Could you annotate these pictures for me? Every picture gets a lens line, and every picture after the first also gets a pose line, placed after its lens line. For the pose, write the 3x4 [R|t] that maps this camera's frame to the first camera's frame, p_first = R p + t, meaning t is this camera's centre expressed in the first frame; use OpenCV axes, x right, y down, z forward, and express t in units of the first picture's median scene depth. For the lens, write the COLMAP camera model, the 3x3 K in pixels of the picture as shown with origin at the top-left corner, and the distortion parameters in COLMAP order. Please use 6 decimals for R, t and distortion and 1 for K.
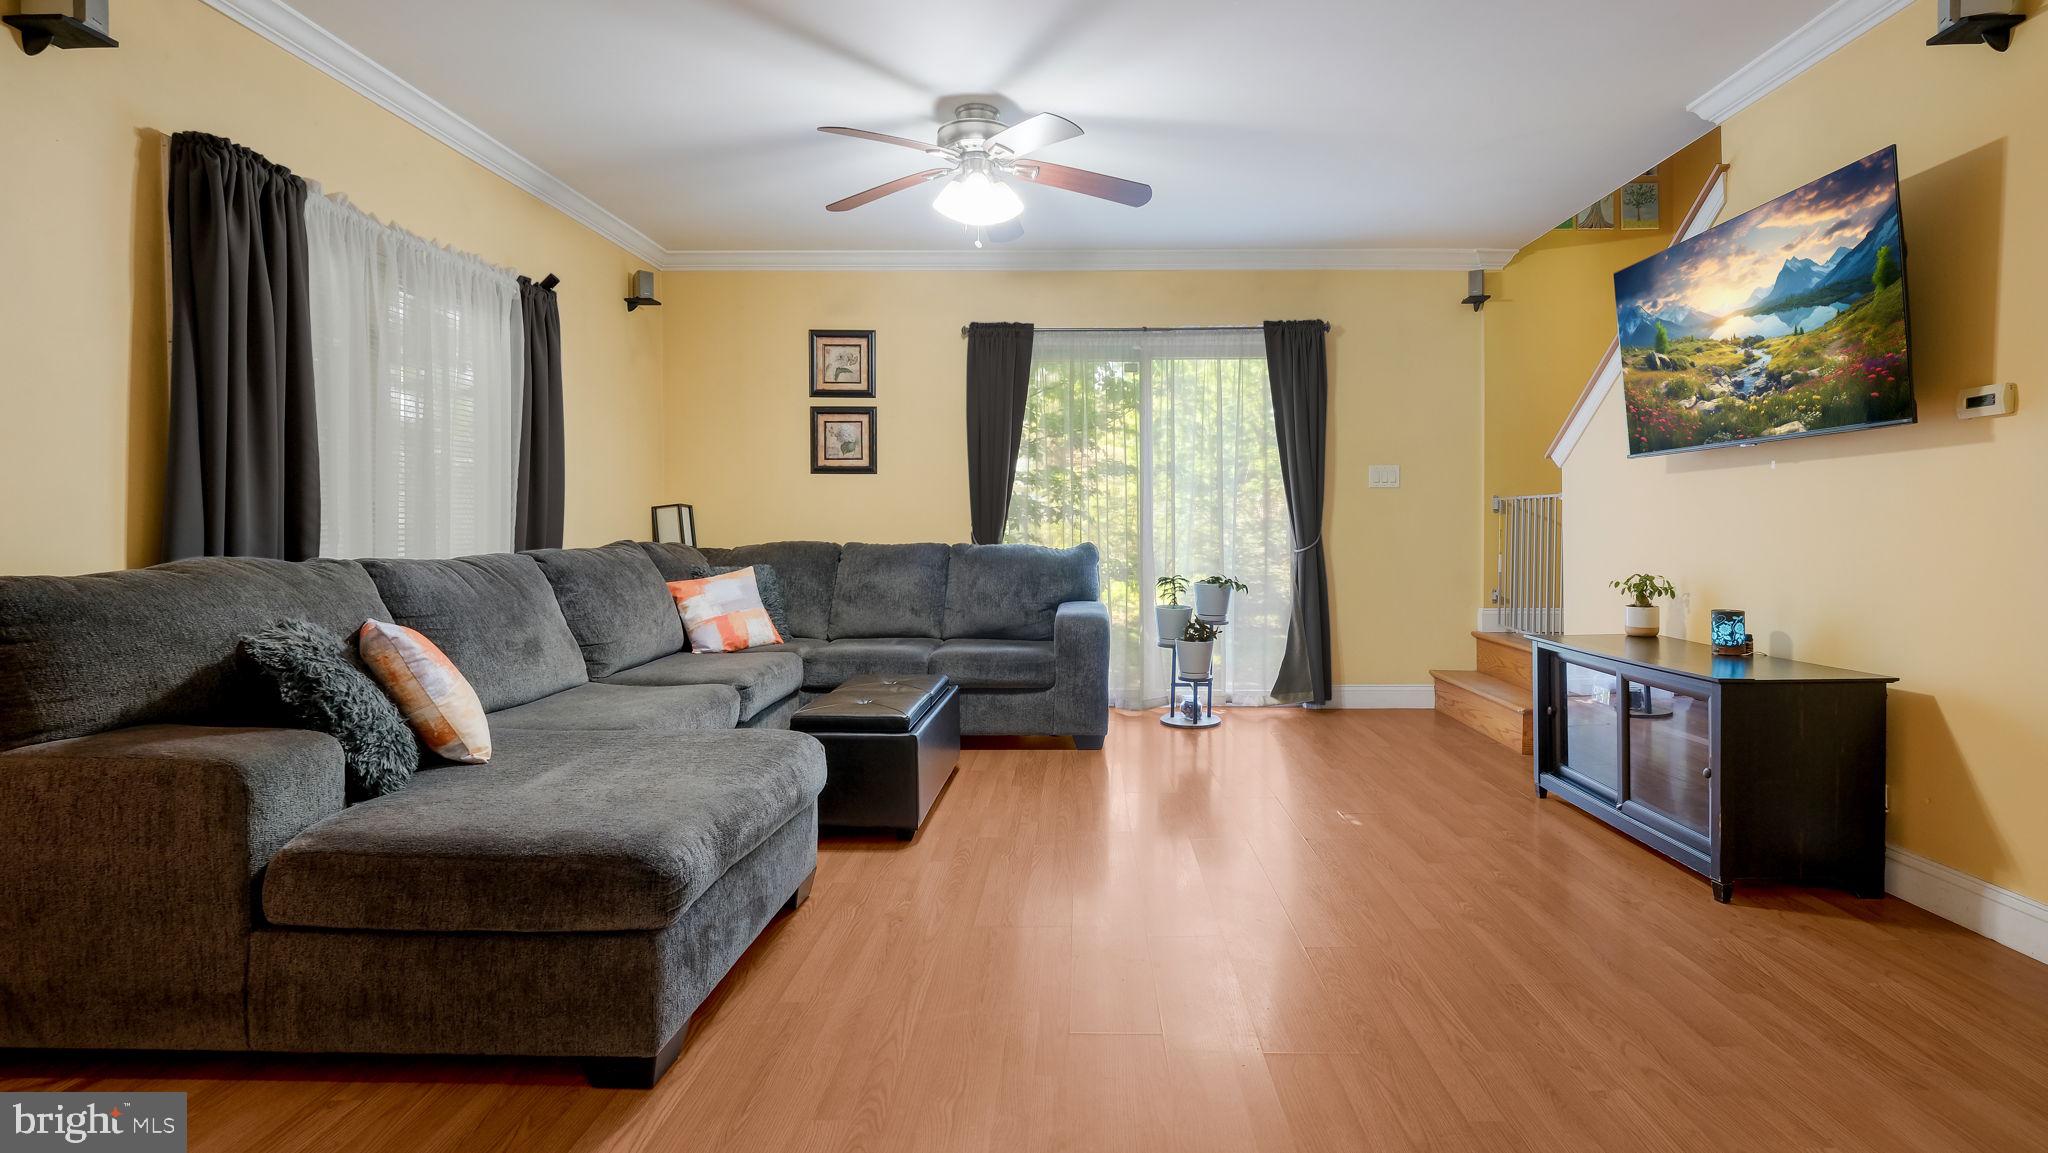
lens RADIAL K [[995.1, 0, 1030.1], [0, 995.1, 559.8], [0, 0, 1]] dist [0.001543, -0.000079]
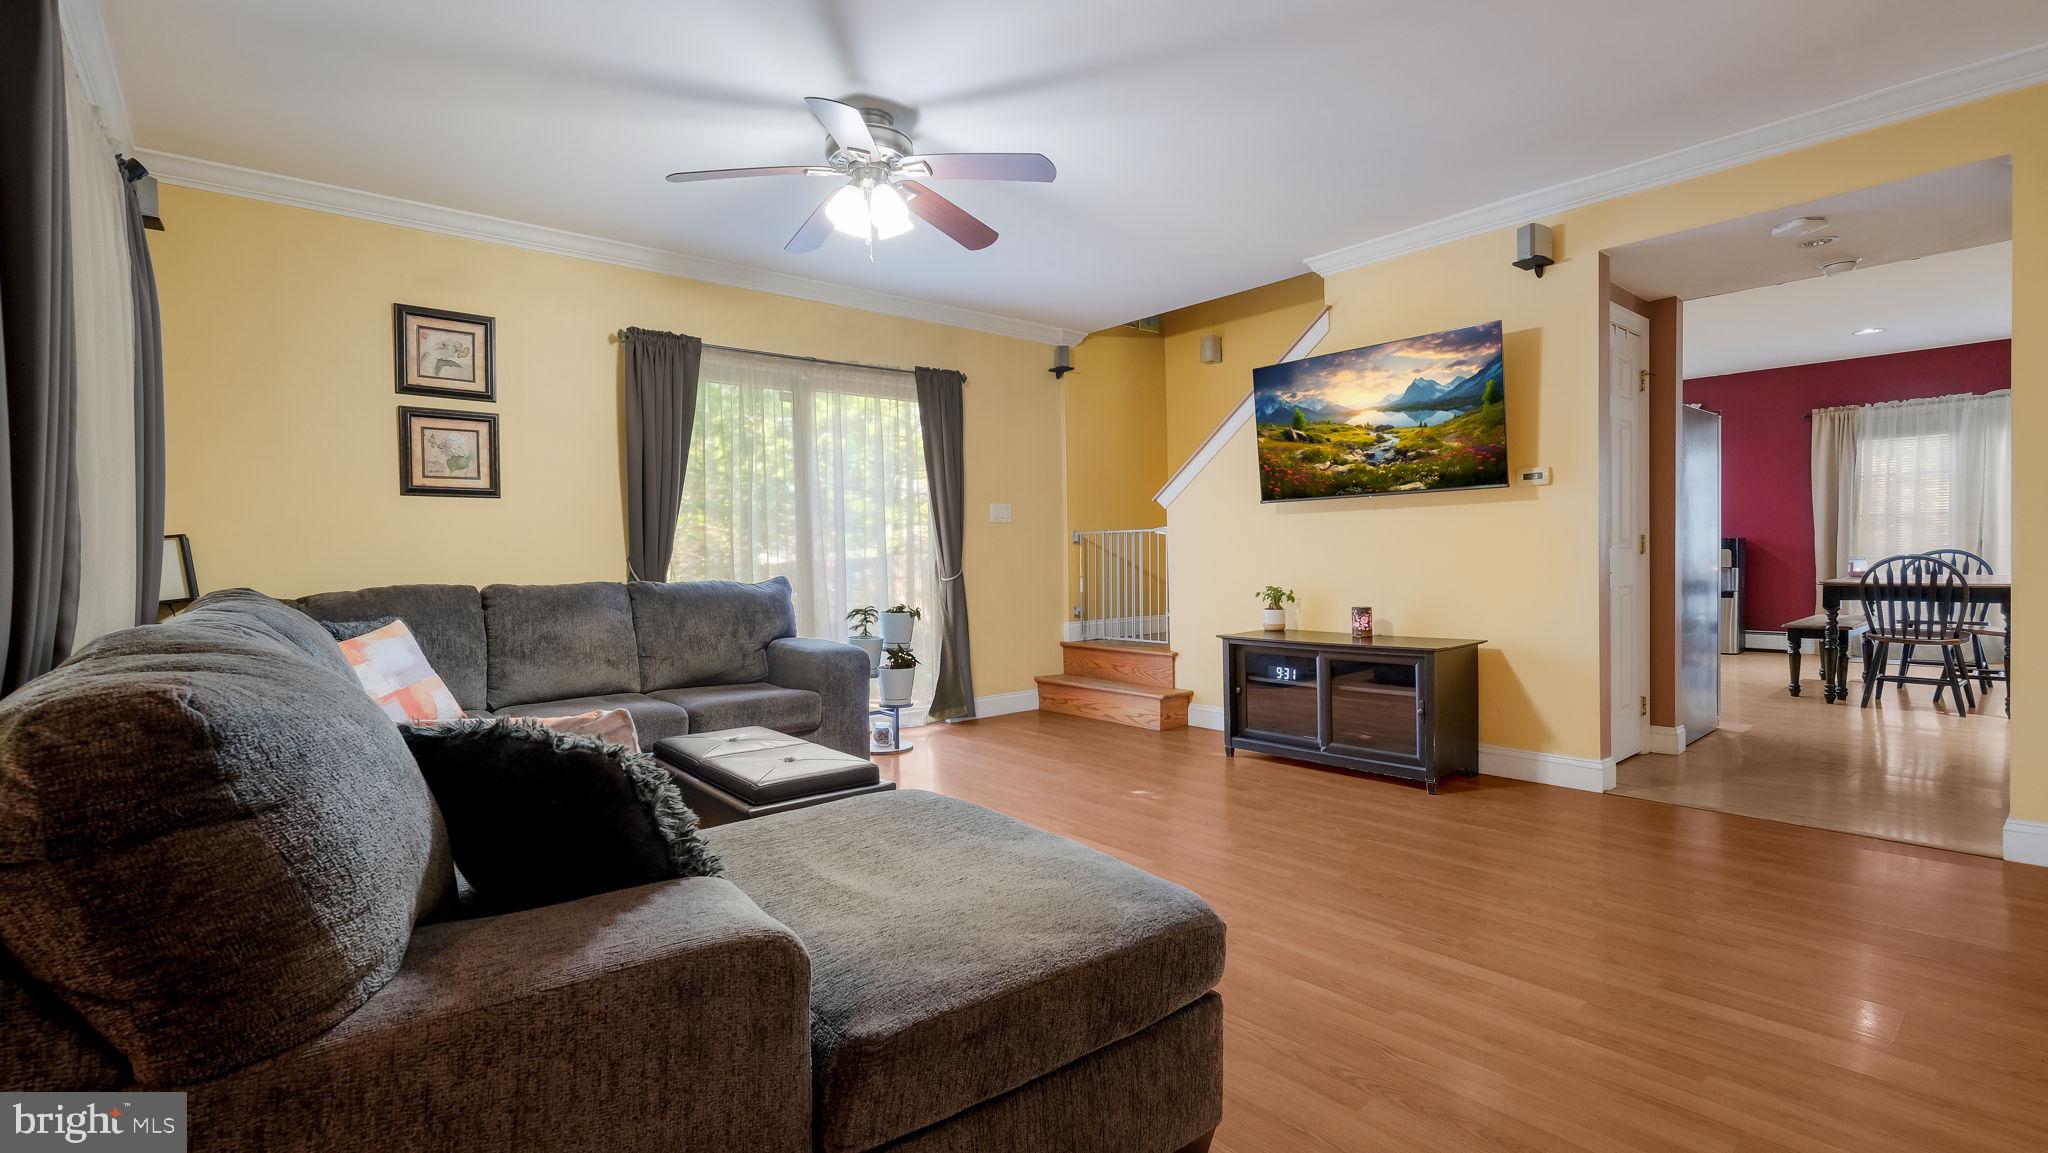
lens RADIAL K [[966.9, 0, 1024.0], [0, 966.9, 576.5], [0, 0, 1]] dist [0.006461, 0.000152]
pose [[0.743778, -0.025415, 0.667943, -0.577629], [0.038493, 0.999247, -0.004842, -0.005743], [-0.667317, 0.029312, 0.744197, 0.230657]]
